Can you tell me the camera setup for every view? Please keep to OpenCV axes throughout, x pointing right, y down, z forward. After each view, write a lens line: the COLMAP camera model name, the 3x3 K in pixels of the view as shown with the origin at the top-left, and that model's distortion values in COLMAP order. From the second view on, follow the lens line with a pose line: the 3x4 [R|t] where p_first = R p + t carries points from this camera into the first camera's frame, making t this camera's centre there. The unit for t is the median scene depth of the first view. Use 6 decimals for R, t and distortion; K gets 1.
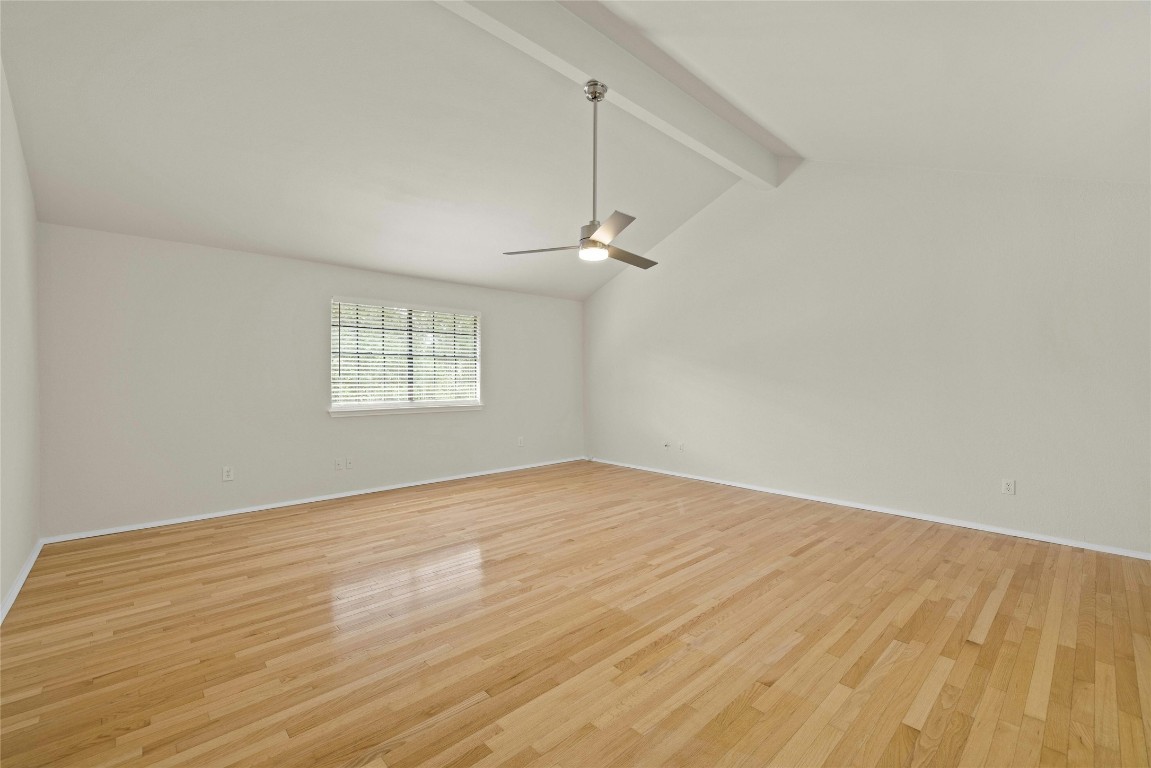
lens RADIAL K [[456.7, 0, 594.0], [0, 456.7, 377.1], [0, 0, 1]] dist [0.002766, 0.000366]
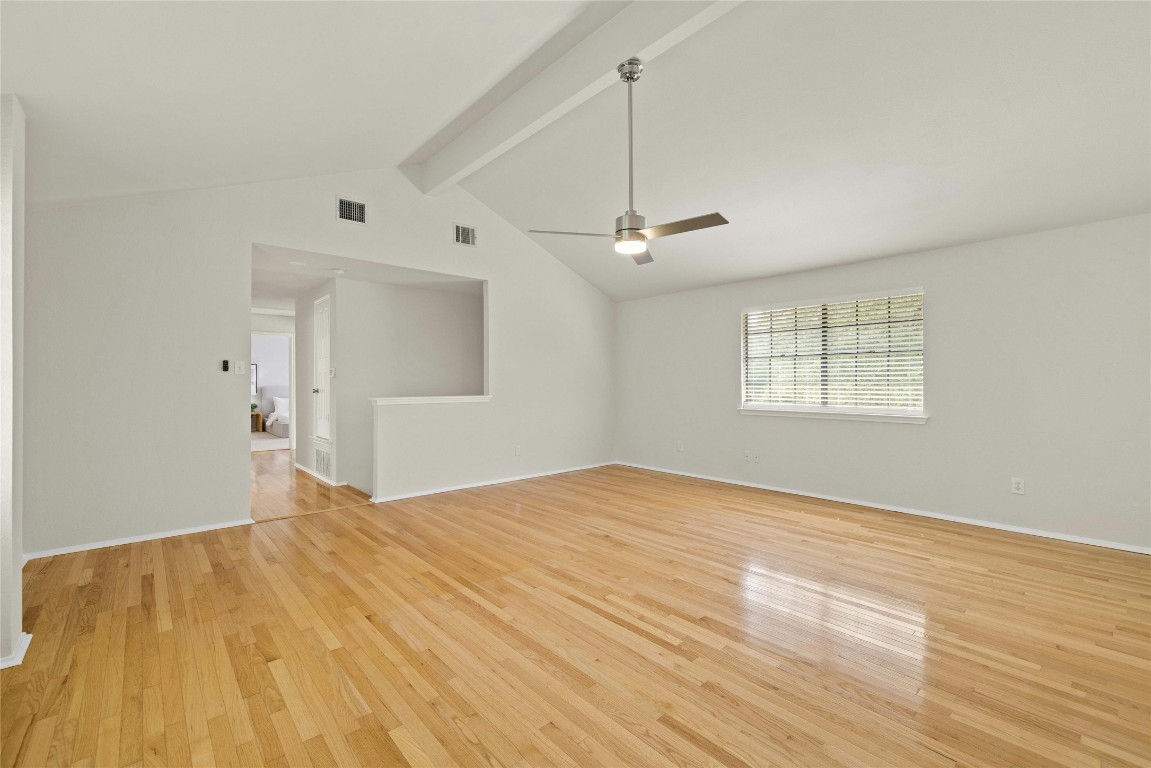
lens RADIAL K [[482.9, 0, 574.7], [0, 482.9, 377.0], [0, 0, 1]] dist [0.000993, 0.000098]
pose [[-0.005698, -0.009024, -0.999943, 1.051277], [0.006287, 0.999939, -0.009060, 0.004120], [0.999964, -0.006338, -0.005641, 0.956881]]
